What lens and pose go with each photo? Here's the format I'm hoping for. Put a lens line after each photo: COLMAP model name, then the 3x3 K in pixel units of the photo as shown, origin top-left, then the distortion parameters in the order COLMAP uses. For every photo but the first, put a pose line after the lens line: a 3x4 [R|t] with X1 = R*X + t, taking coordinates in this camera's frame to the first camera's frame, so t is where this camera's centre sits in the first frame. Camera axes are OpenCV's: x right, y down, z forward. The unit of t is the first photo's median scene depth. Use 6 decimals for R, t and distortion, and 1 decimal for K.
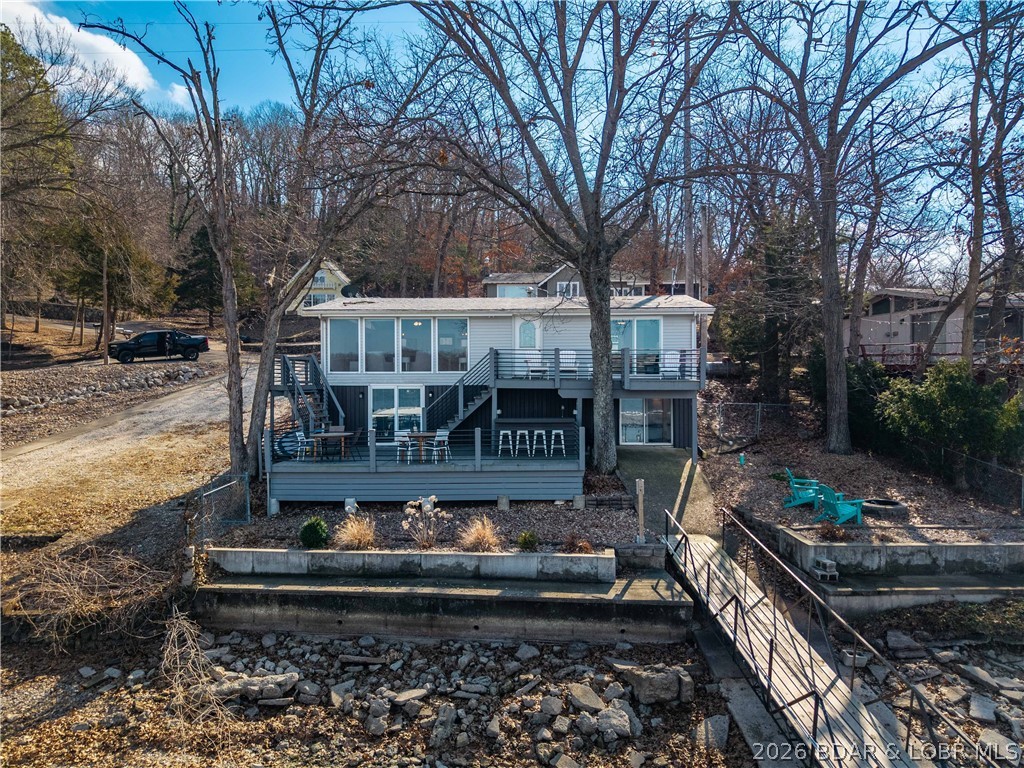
lens RADIAL K [[682.5, 0, 512.0], [0, 682.5, 384.0], [0, 0, 1]] dist [0.039528, -0.044308]
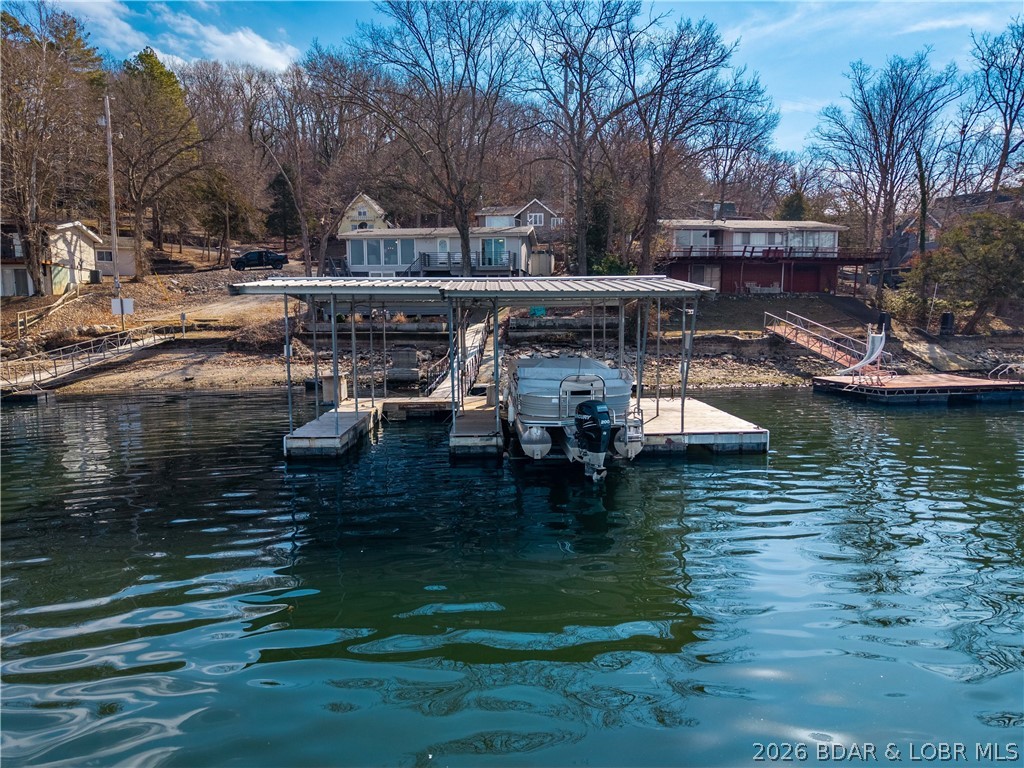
lens RADIAL K [[682.5, 0, 512.0], [0, 682.5, 384.0], [0, 0, 1]] dist [0.039528, -0.044308]
pose [[0.996265, 0.006412, -0.086115, 0.477049], [0.002572, 0.994593, 0.103815, 0.149078], [0.086315, -0.103649, 0.990862, -1.260111]]
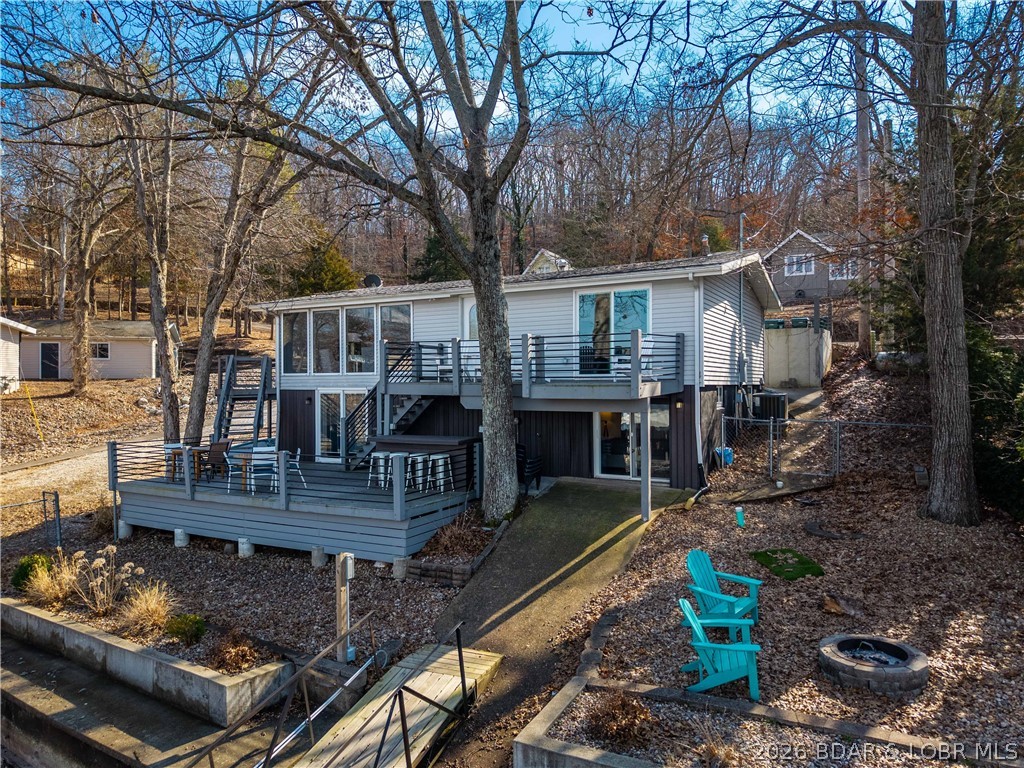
lens RADIAL K [[687.2, 0, 512.0], [0, 687.2, 384.0], [0, 0, 1]] dist [0.009201, -0.000454]
pose [[0.892231, -0.001757, -0.451576, 0.447176], [0.003471, 0.999990, 0.002968, -0.007535], [0.451566, -0.004216, 0.892228, 0.400738]]
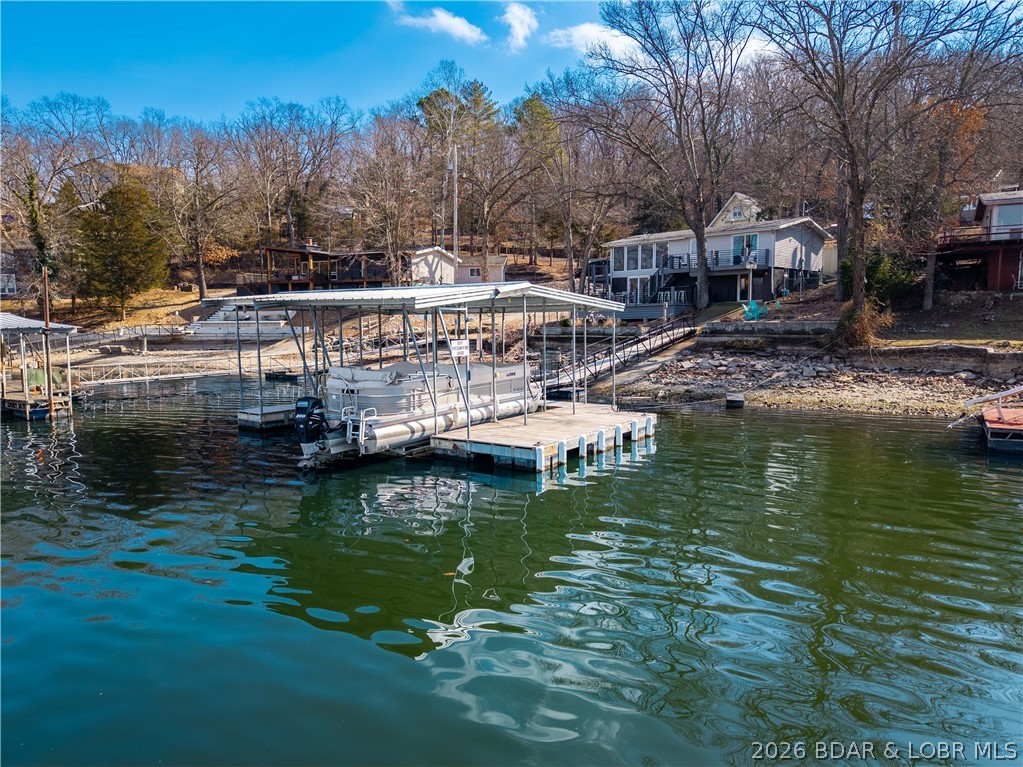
lens RADIAL K [[686.5, 0, 511.5], [0, 686.5, 383.5], [0, 0, 1]] dist [0.009201, -0.000454]
pose [[0.732404, 0.060706, -0.678159, 1.168094], [0.005203, 0.995489, 0.094731, 0.150221], [0.680850, -0.072910, 0.728785, -0.995826]]
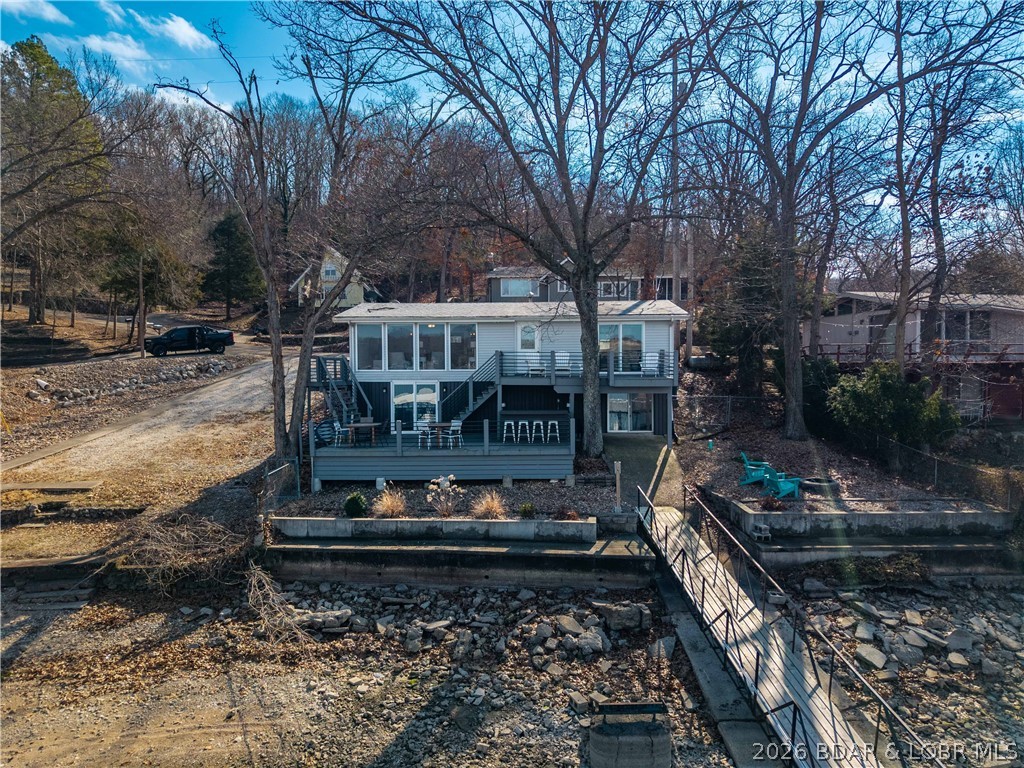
lens RADIAL K [[682.5, 0, 512.0], [0, 682.5, 384.0], [0, 0, 1]] dist [0.039528, -0.044308]
pose [[0.999983, -0.002212, -0.005460, 0.001997], [0.002338, 0.999730, 0.023124, -0.023073], [0.005407, -0.023136, 0.999718, -0.178740]]
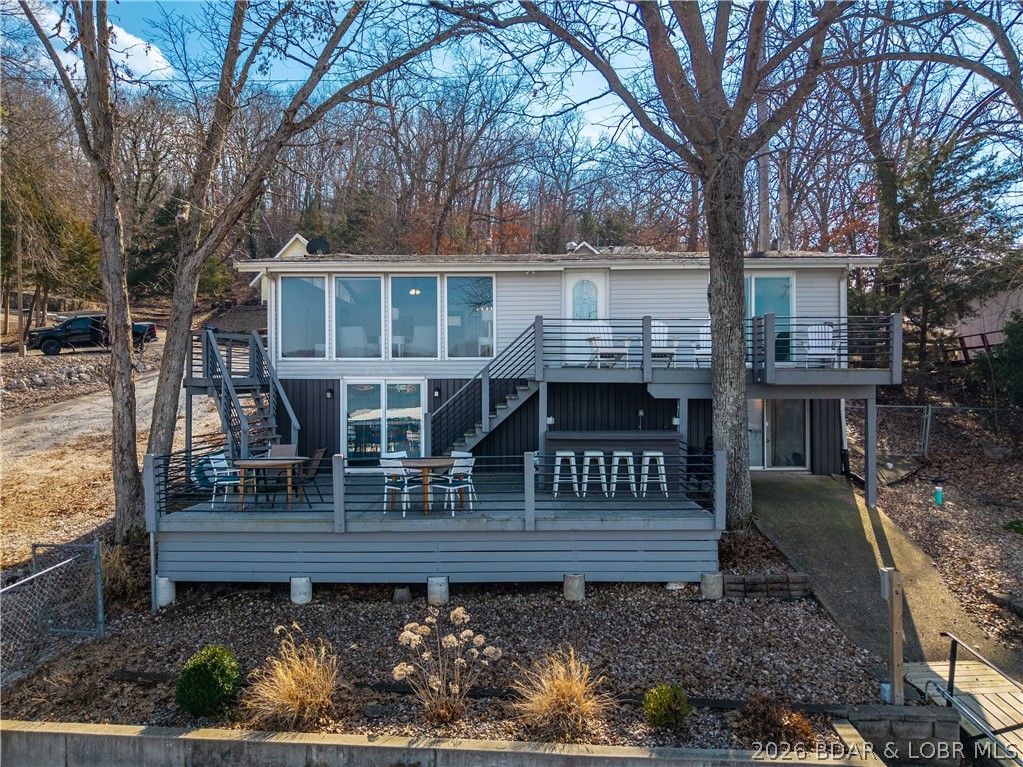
lens RADIAL K [[681.8, 0, 511.5], [0, 681.8, 383.5], [0, 0, 1]] dist [0.039528, -0.044308]
pose [[0.999910, -0.000109, 0.013433, -0.064133], [0.000113, 1.000000, -0.000273, 0.007629], [-0.013433, 0.000275, 0.999910, 0.396074]]
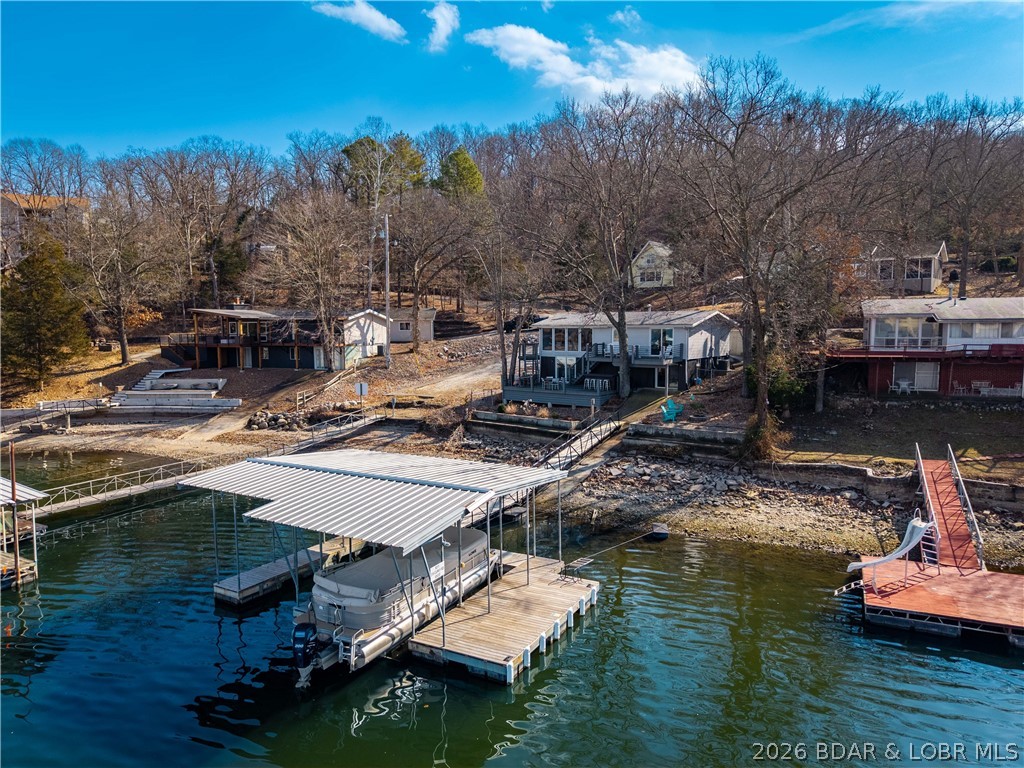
lens RADIAL K [[682.5, 0, 512.0], [0, 682.5, 384.0], [0, 0, 1]] dist [0.039528, -0.044308]
pose [[0.809142, 0.052128, -0.585297, 1.185202], [0.002984, 0.995680, 0.092803, -0.138040], [0.587606, -0.076838, 0.805490, -1.109282]]
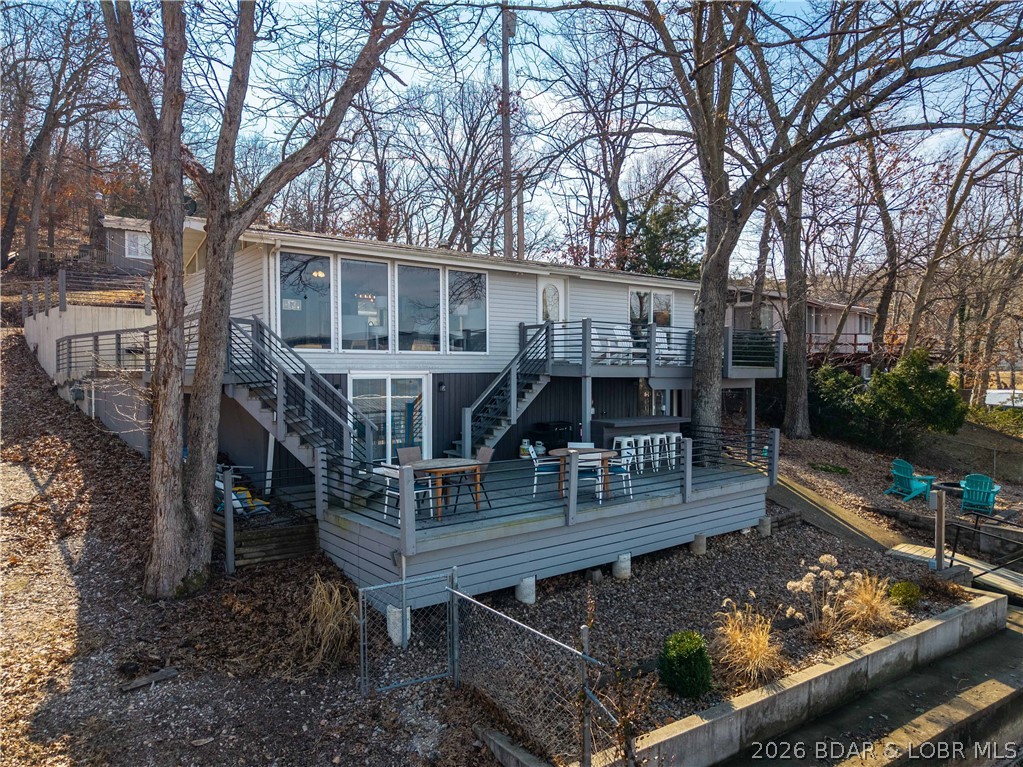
lens RADIAL K [[681.8, 0, 511.5], [0, 681.8, 383.5], [0, 0, 1]] dist [0.039528, -0.044308]
pose [[0.772657, -0.012181, 0.634707, -0.540273], [-0.002053, 0.999763, 0.021686, -0.002511], [-0.634820, -0.018059, 0.772449, 0.526843]]
